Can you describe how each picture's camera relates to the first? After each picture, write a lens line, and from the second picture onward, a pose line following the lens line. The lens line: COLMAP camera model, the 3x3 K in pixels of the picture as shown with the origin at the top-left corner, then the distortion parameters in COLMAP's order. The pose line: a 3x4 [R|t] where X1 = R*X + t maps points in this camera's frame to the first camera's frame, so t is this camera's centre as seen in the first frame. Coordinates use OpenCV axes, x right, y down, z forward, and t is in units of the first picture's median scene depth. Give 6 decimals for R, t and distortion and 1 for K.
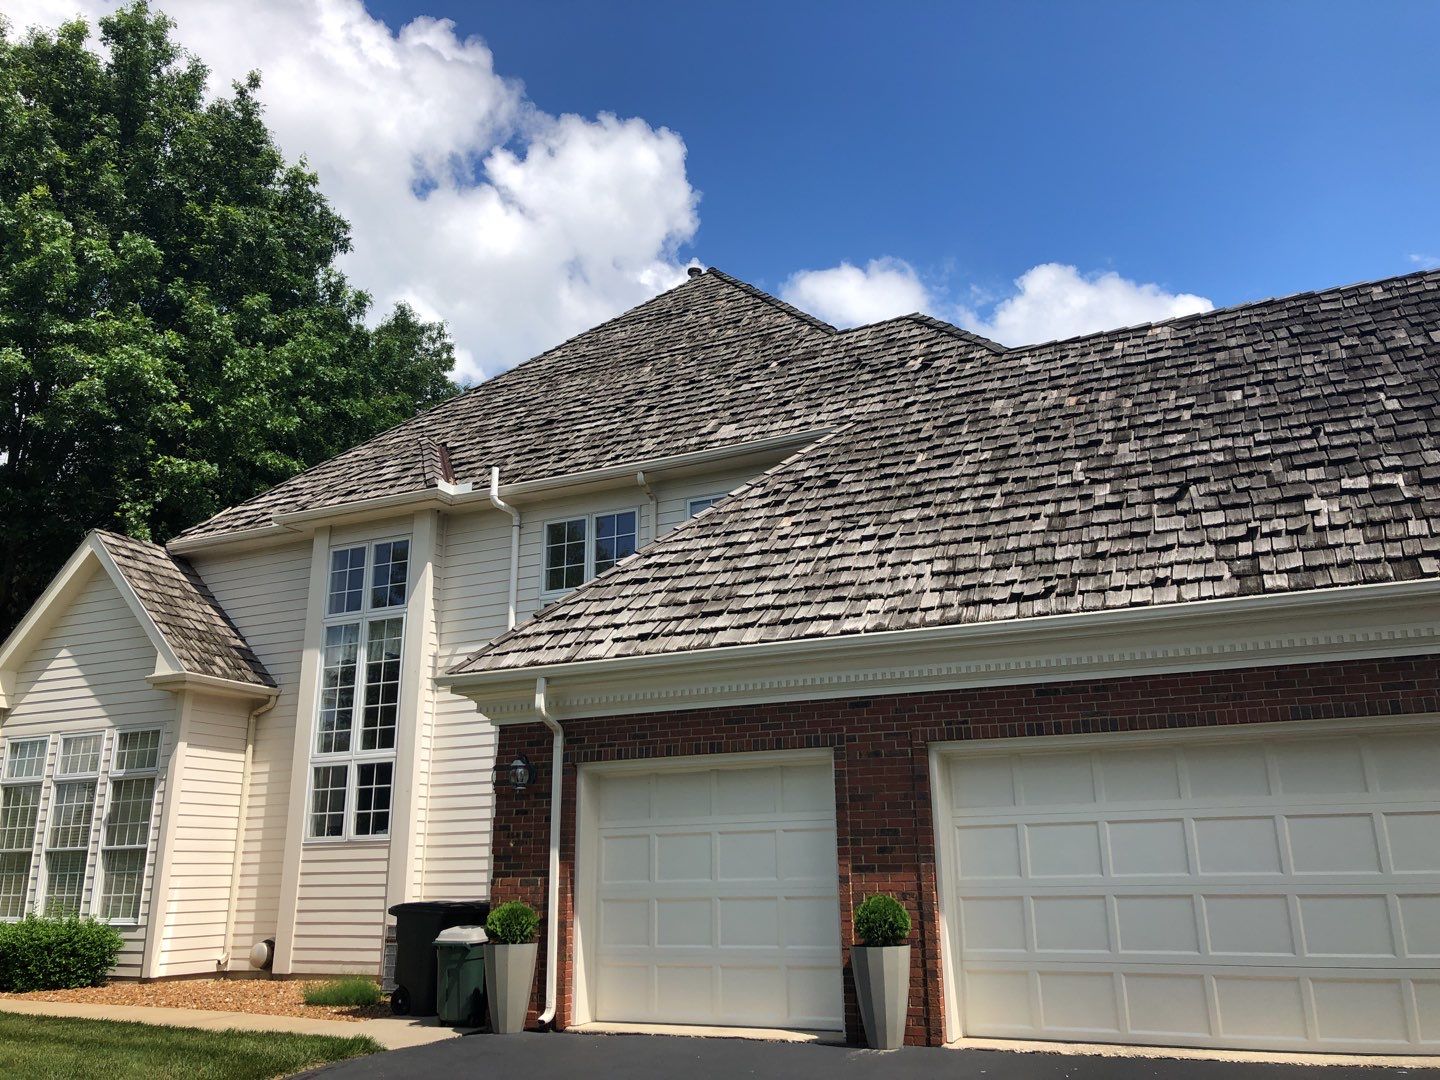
lens RADIAL K [[1184.6, 0, 720.3], [0, 1184.6, 501.5], [0, 0, 1]] dist [0.031021, -0.038003]
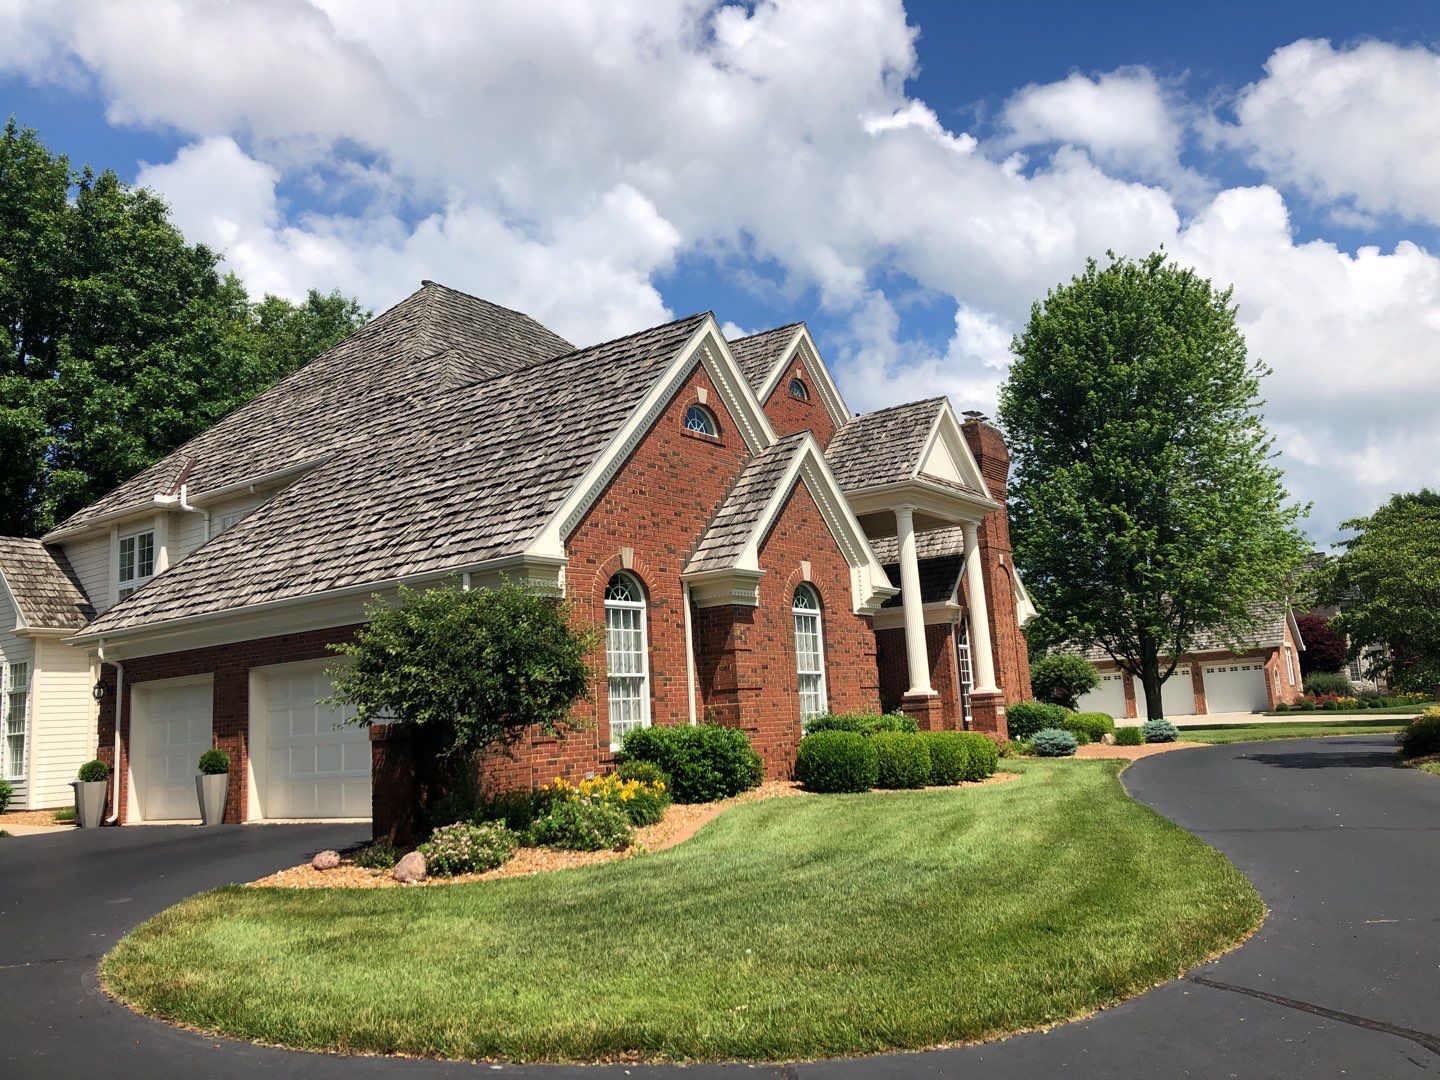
lens RADIAL K [[1184.6, 0, 727.4], [0, 1184.6, 522.0], [0, 0, 1]] dist [0.031021, -0.038003]
pose [[0.982463, -0.076534, -0.170028, 0.719977], [0.100308, 0.985625, 0.135946, -0.113874], [0.157180, -0.150617, 0.976017, -0.375330]]
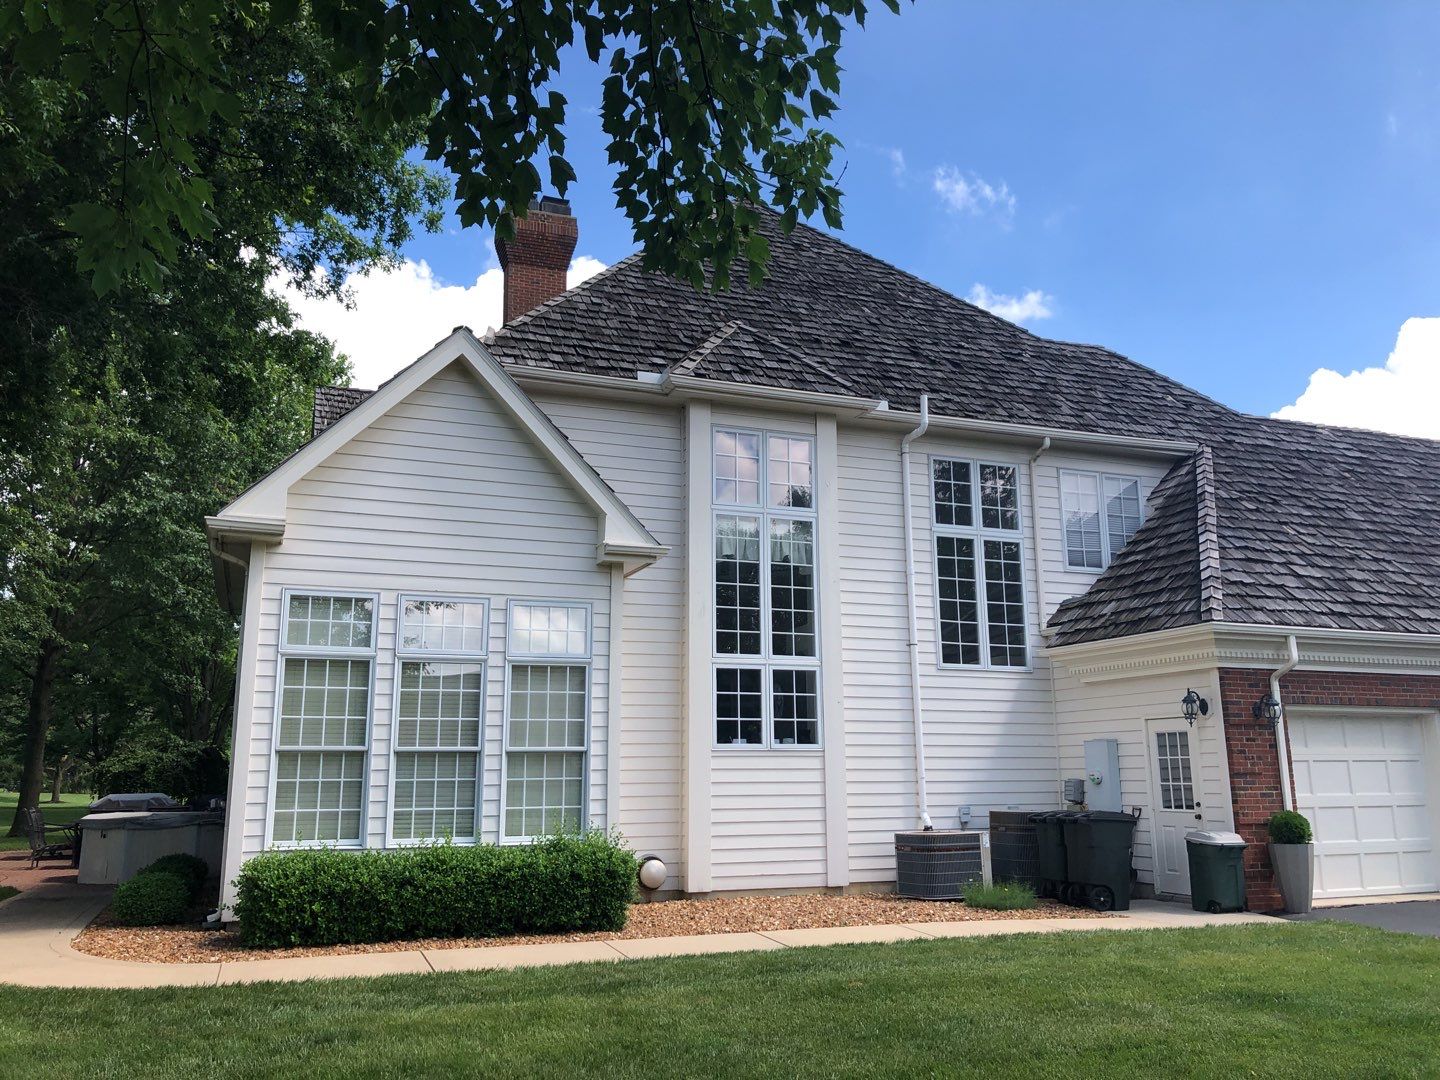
lens RADIAL K [[1184.6, 0, 720.1], [0, 1184.6, 537.0], [0, 0, 1]] dist [0.031021, -0.038003]
pose [[0.686592, 0.153051, 0.710750, -1.152630], [-0.215242, 0.976558, -0.002364, 0.147752], [-0.694451, -0.151360, 0.703440, 0.440255]]
